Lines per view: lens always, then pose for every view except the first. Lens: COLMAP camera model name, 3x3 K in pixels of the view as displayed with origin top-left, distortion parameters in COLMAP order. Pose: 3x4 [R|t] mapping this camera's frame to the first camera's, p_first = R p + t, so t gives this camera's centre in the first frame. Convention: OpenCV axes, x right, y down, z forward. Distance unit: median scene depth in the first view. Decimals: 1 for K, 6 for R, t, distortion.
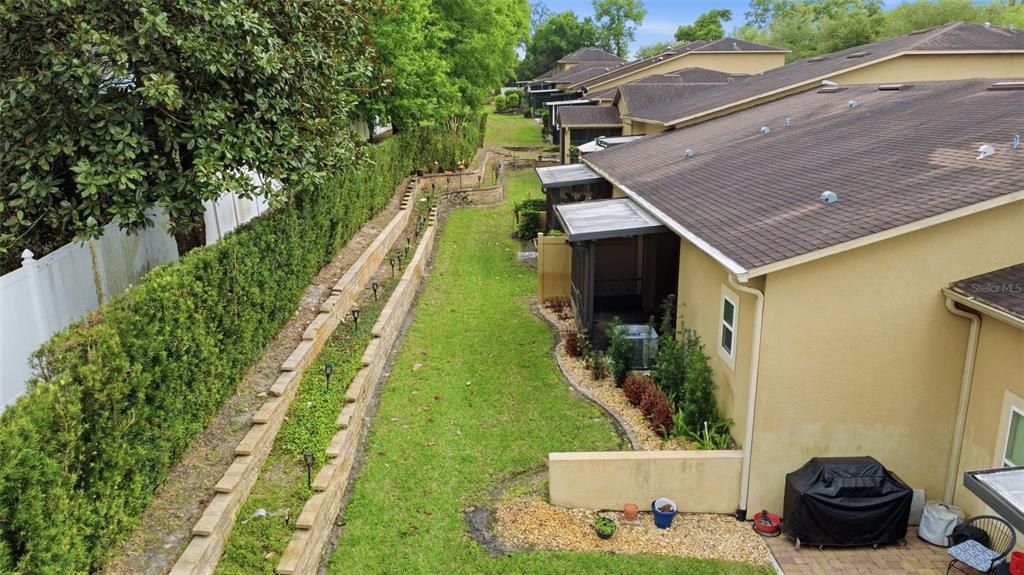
lens RADIAL K [[751.6, 0, 512.0], [0, 751.6, 287.5], [0, 0, 1]] dist [-0.001945, 0.004710]
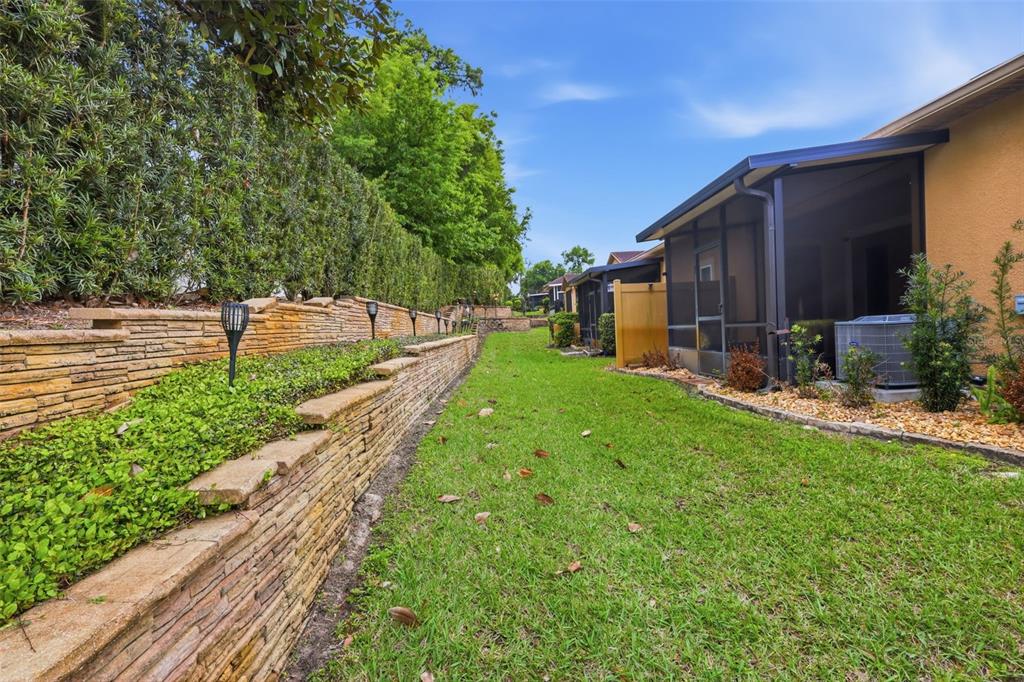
lens RADIAL K [[475.9, 0, 510.1], [0, 475.9, 338.1], [0, 0, 1]] dist [-0.002349, 0.001125]
pose [[0.999198, -0.039979, 0.002042, -0.138761], [0.039423, 0.973861, -0.223696, 0.170113], [0.006954, 0.223597, 0.974657, 0.843855]]
